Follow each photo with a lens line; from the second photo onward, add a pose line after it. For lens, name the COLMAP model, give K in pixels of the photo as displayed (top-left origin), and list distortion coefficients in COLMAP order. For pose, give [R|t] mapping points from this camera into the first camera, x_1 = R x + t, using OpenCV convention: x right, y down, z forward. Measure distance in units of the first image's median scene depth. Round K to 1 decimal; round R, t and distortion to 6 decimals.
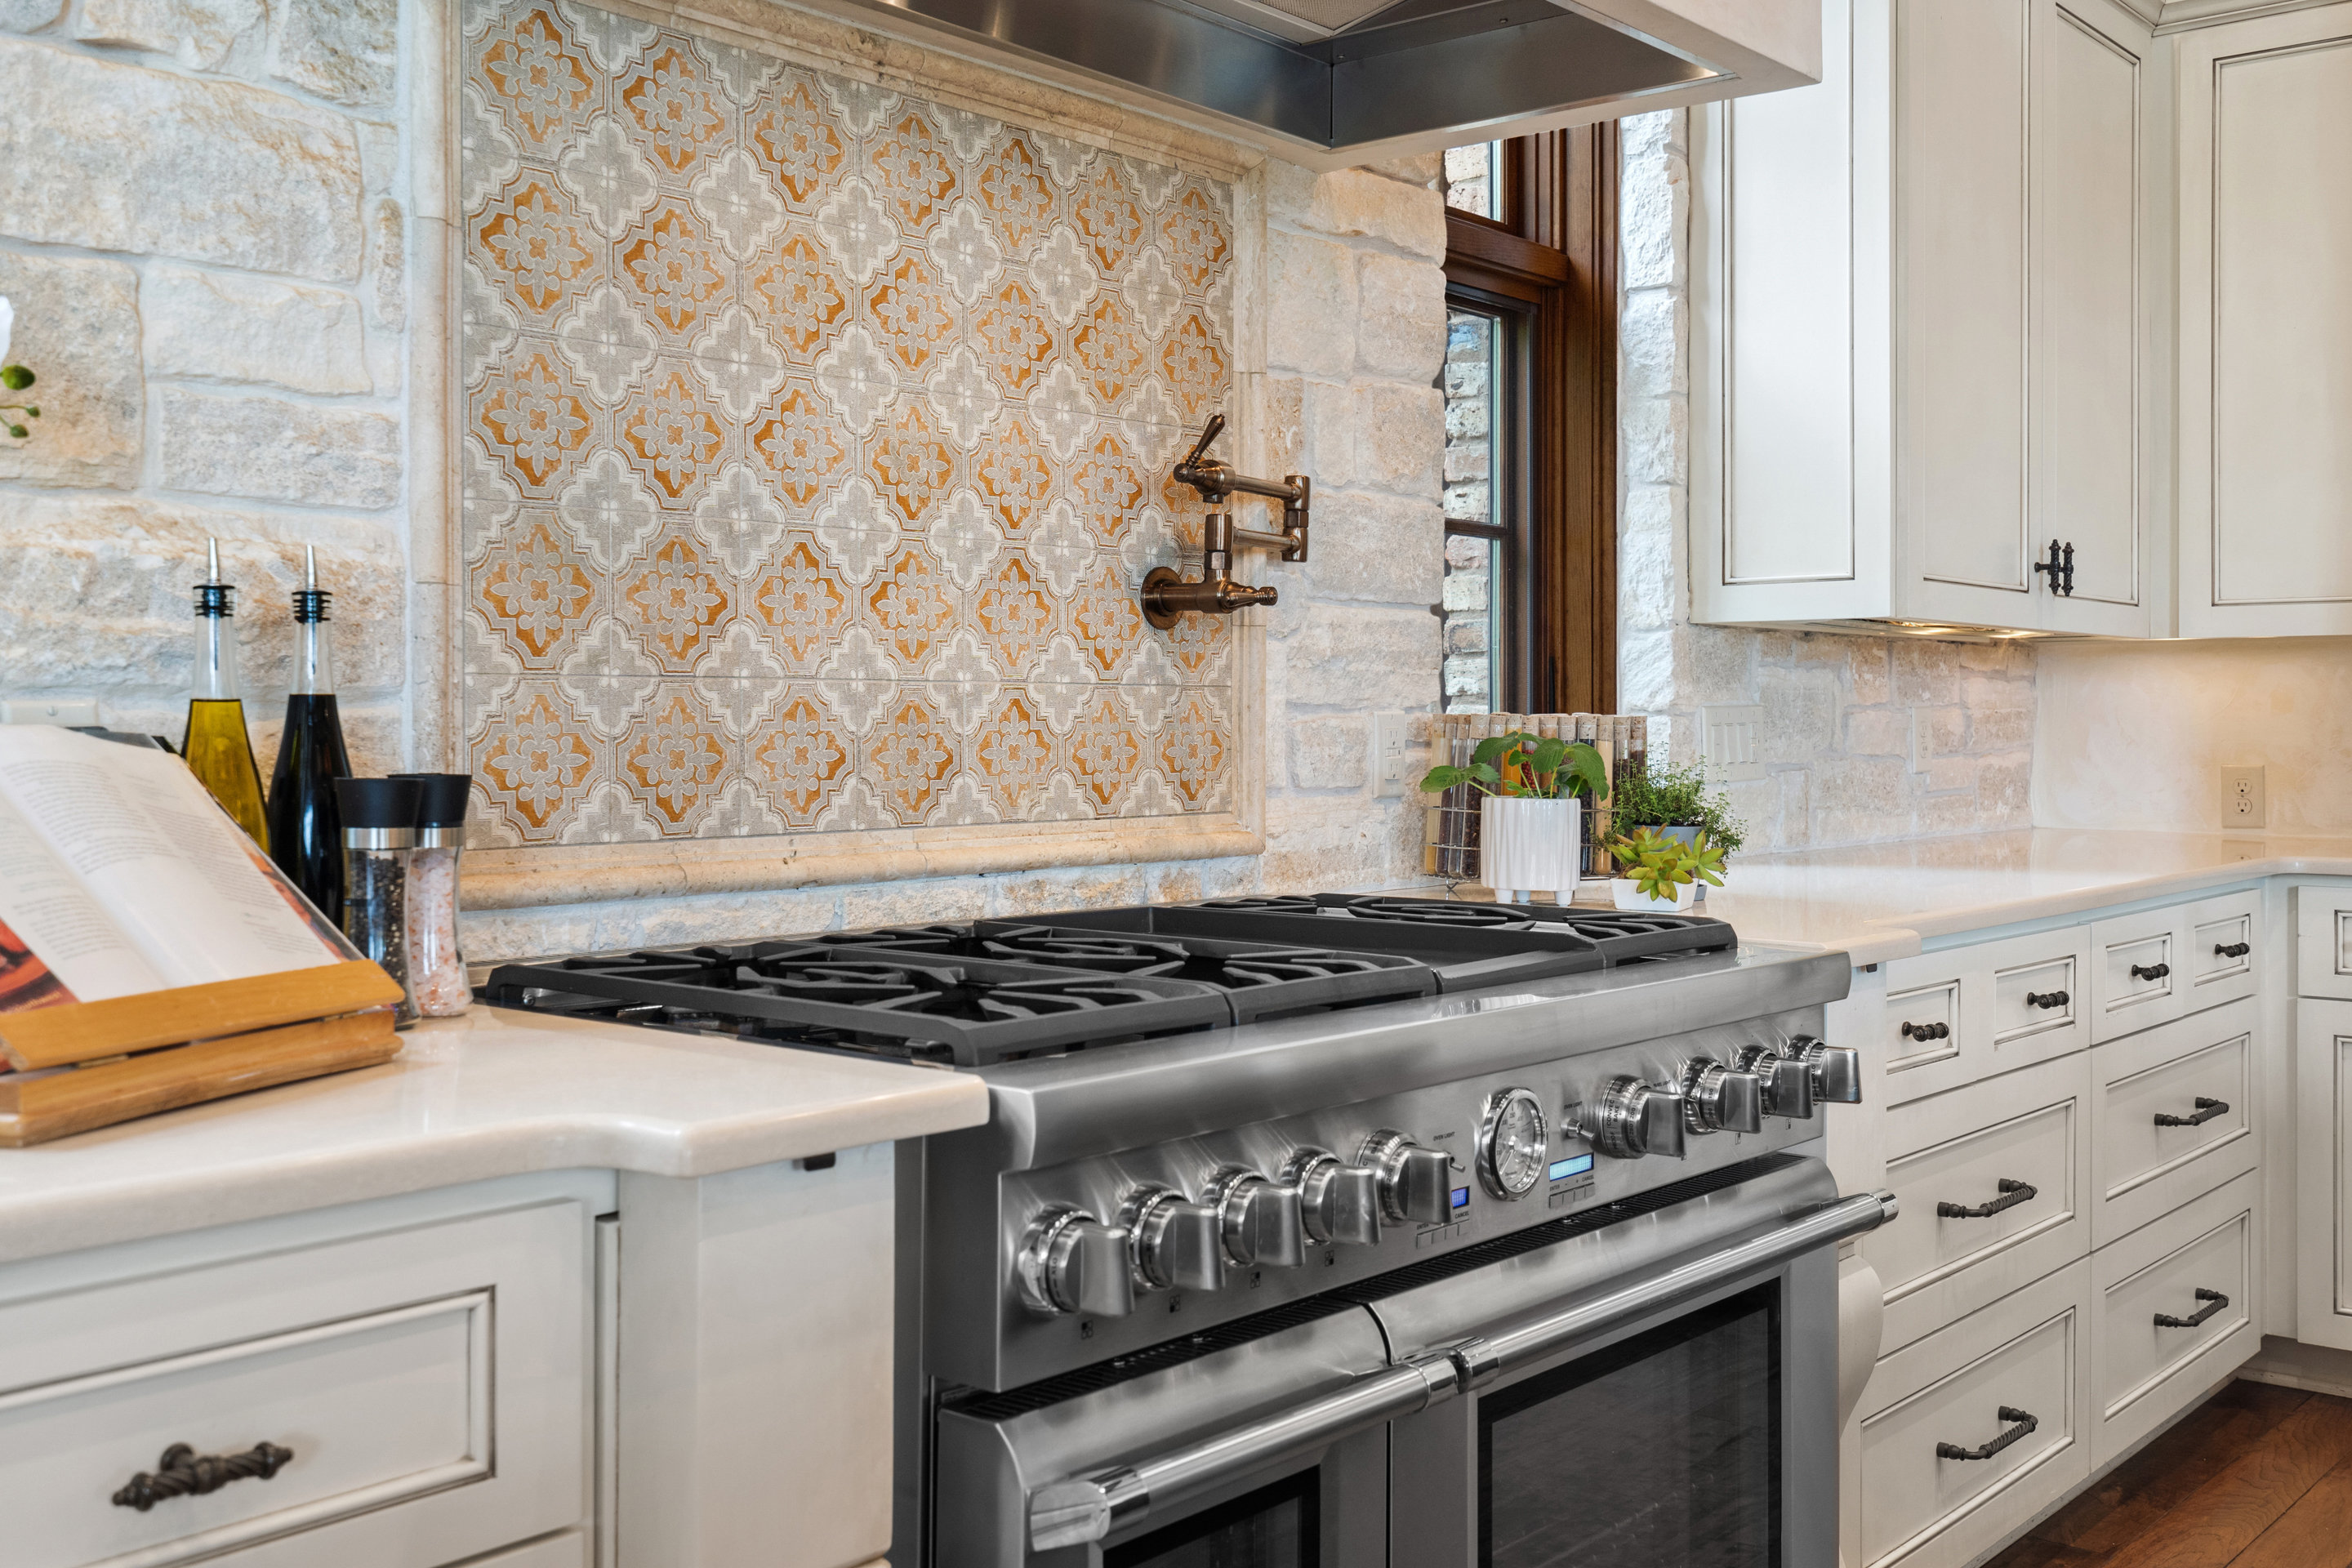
lens RADIAL K [[2296.7, 0, 1177.4], [0, 2296.7, 762.1], [0, 0, 1]] dist [-0.008536, 0.000000]
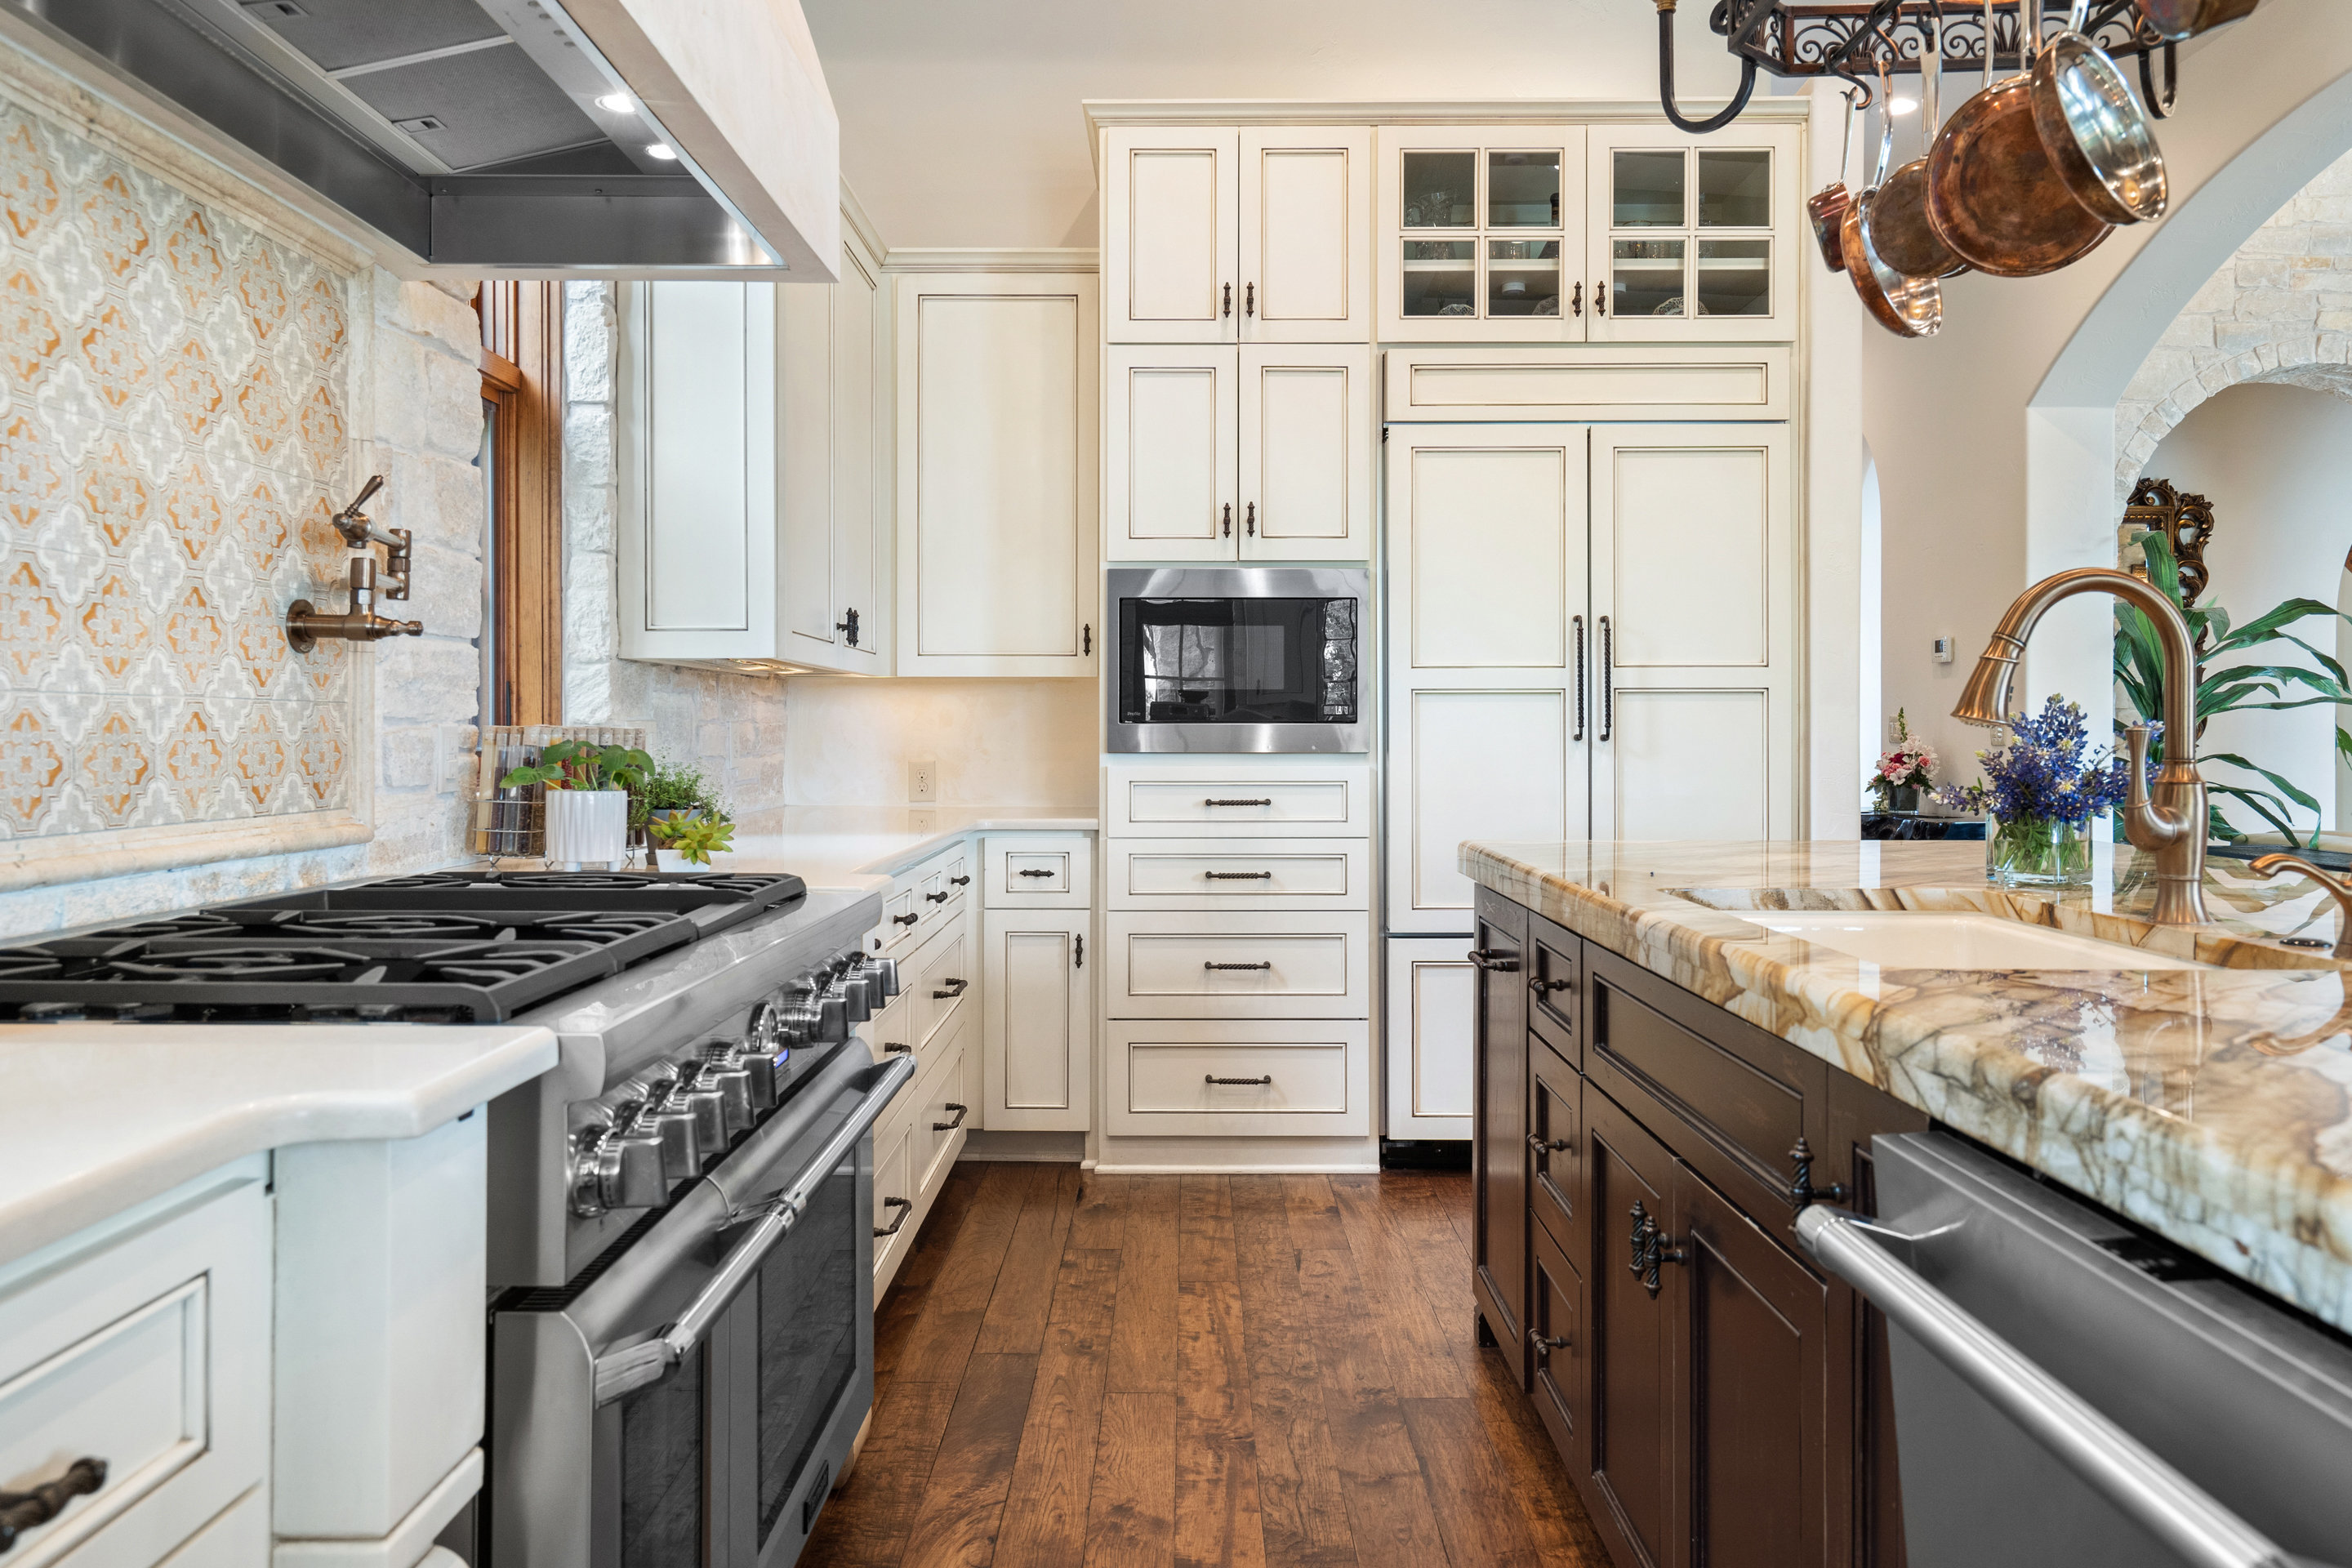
lens RADIAL K [[1677.3, 0, 1172.4], [0, 1677.3, 776.3], [0, 0, 1]] dist [-0.004470, -0.002333]
pose [[0.771915, -0.015710, 0.635531, -0.209531], [0.009908, 0.999870, 0.012682, -0.001538], [-0.635648, -0.003493, 0.771971, 0.061184]]
